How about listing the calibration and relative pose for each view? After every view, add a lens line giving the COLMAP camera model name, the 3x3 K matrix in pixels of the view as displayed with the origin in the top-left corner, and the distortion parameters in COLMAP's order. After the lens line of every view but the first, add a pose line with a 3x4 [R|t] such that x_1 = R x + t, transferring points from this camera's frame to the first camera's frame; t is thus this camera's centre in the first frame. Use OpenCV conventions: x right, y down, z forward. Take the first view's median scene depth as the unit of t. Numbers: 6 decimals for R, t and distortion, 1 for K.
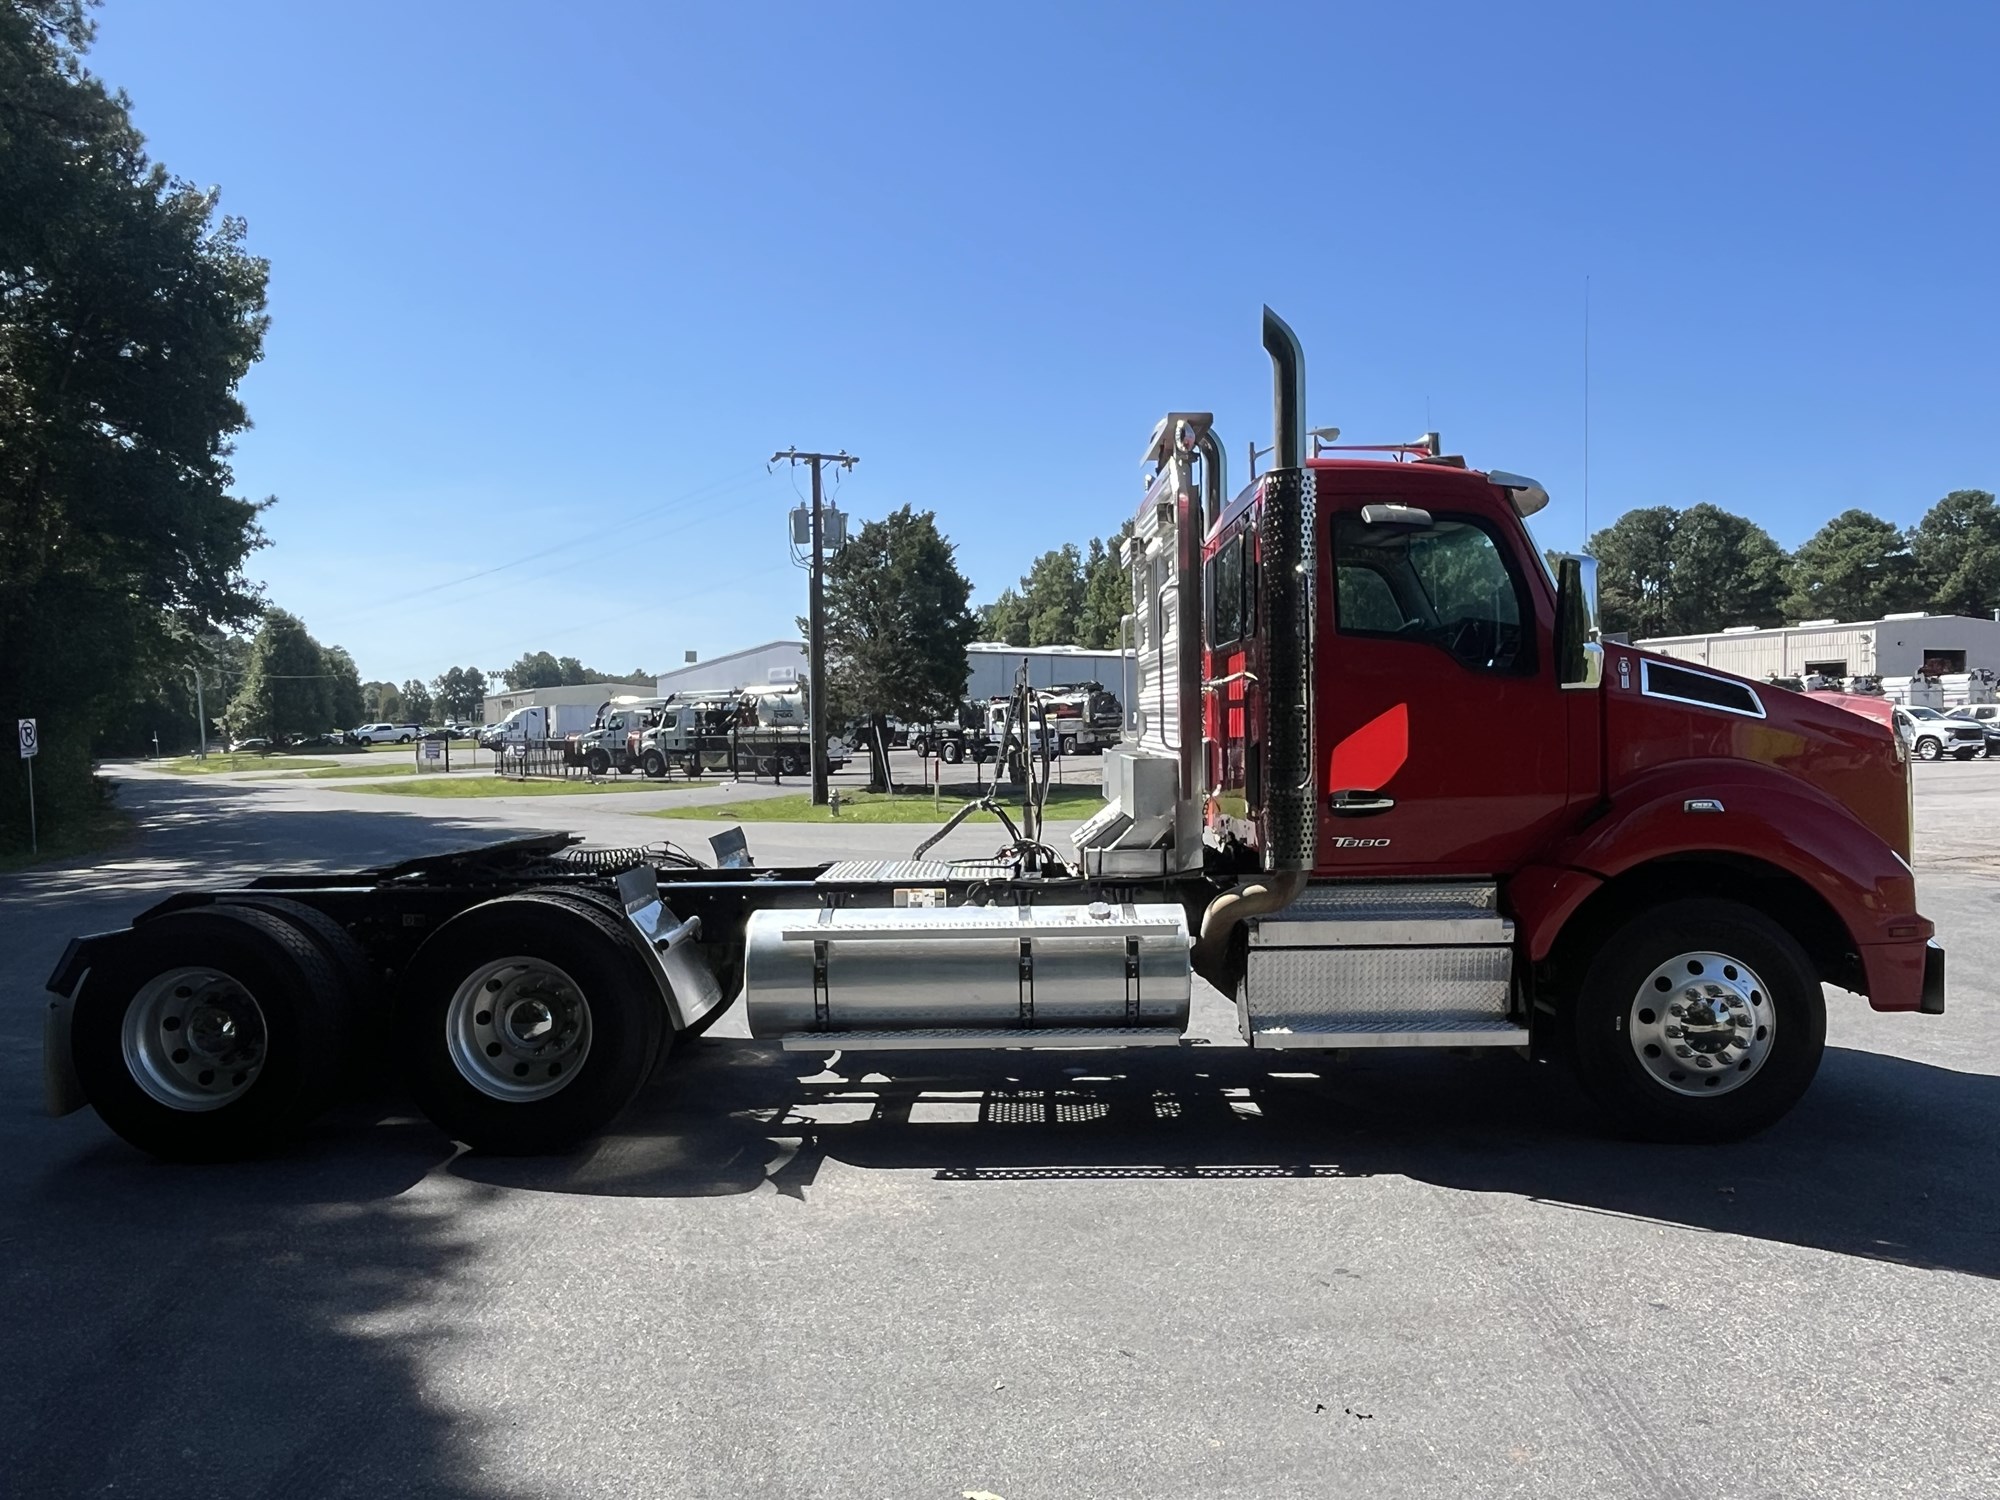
lens RADIAL K [[1509.0, 0, 1000.0], [0, 1509.0, 750.0], [0, 0, 1]] dist [0.000423, -0.004492]
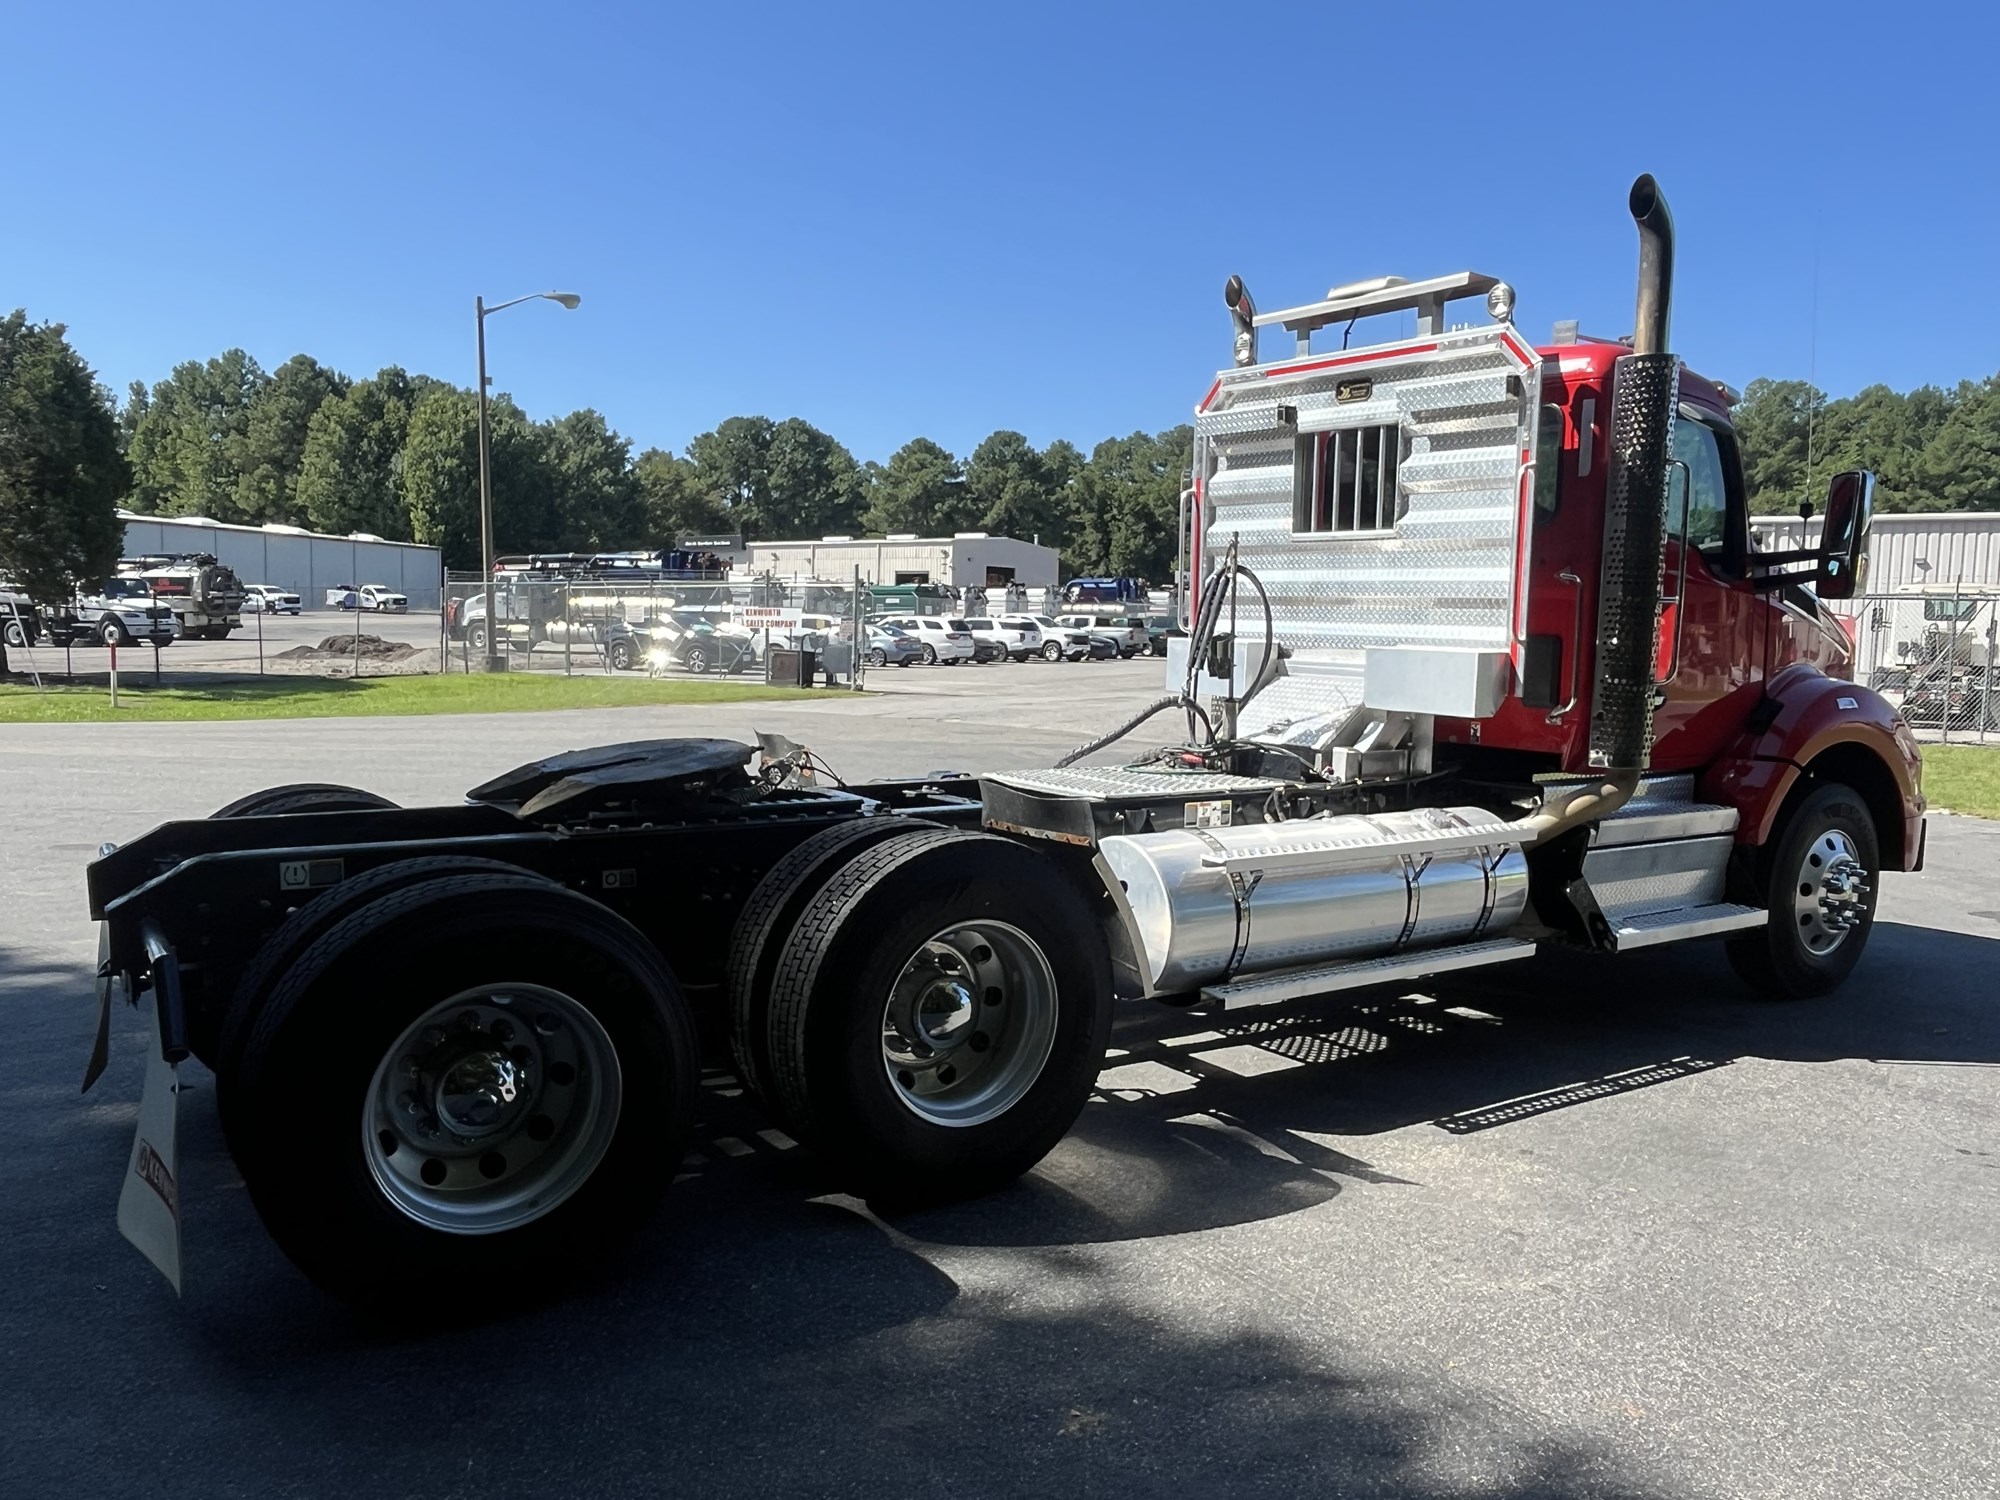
lens RADIAL K [[1509.4, 0, 998.5], [0, 1509.4, 780.4], [0, 0, 1]] dist [-0.002410, -0.004796]
pose [[0.817467, -0.029639, 0.575213, -0.103798], [-0.022400, 0.996284, 0.083169, 0.002211], [-0.575540, -0.080873, 0.813765, 0.064117]]
